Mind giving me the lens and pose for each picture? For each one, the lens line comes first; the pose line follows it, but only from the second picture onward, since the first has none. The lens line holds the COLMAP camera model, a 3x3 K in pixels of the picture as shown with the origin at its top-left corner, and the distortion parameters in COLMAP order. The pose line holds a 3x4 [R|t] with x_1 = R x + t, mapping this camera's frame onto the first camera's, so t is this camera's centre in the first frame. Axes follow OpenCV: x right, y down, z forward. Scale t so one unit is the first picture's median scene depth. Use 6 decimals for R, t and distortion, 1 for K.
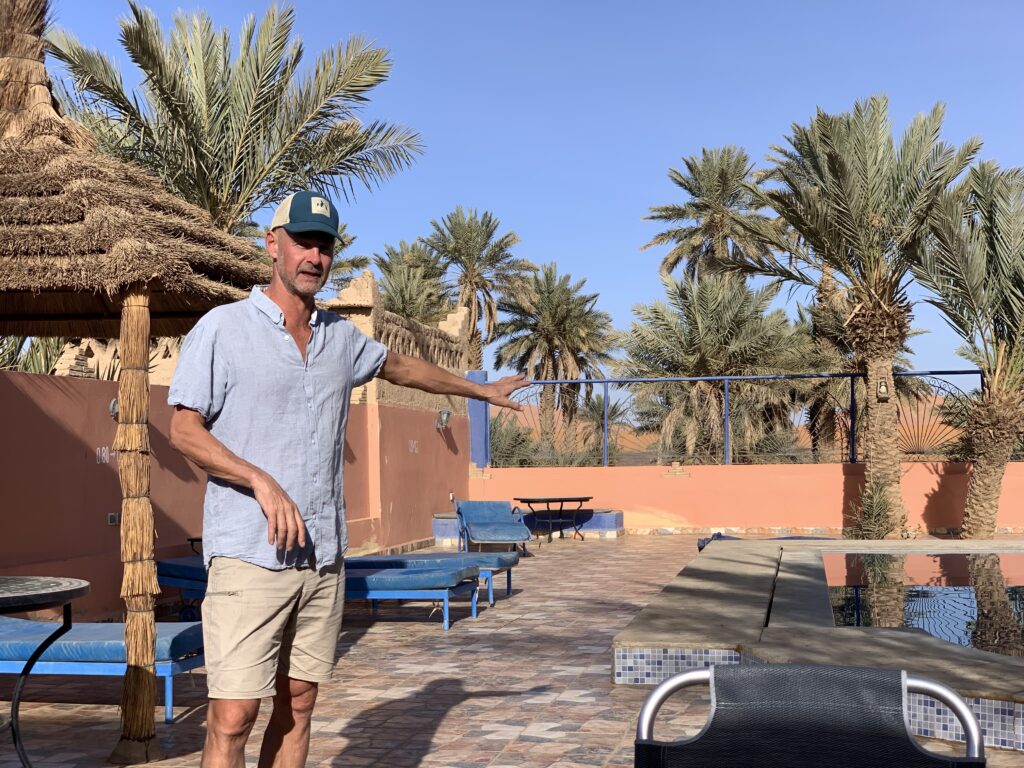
lens RADIAL K [[1529.4, 0, 511.4], [0, 1529.4, 380.5], [0, 0, 1]] dist [0.025985, 0.000000]
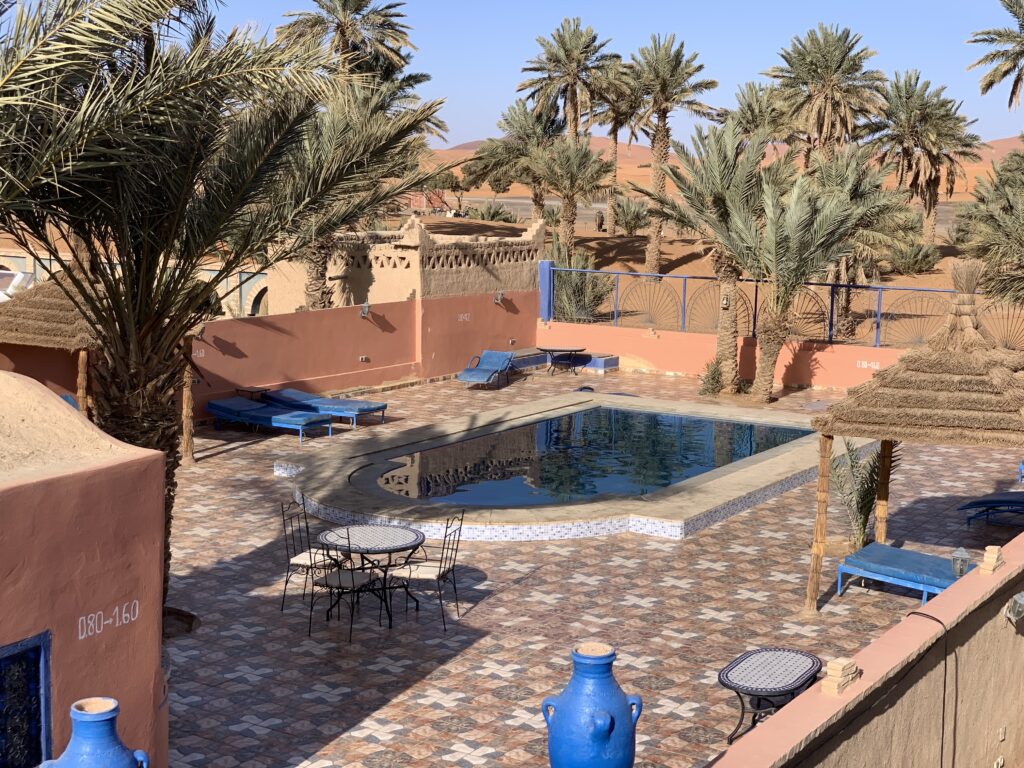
lens RADIAL K [[1529.4, 0, 511.2], [0, 1529.4, 383.8], [0, 0, 1]] dist [0.025985, 0.000000]
pose [[0.935350, 0.074279, -0.345836, 0.570044], [-0.011202, 0.983433, 0.180925, -0.190129], [0.353546, -0.165354, 0.920686, -0.564821]]
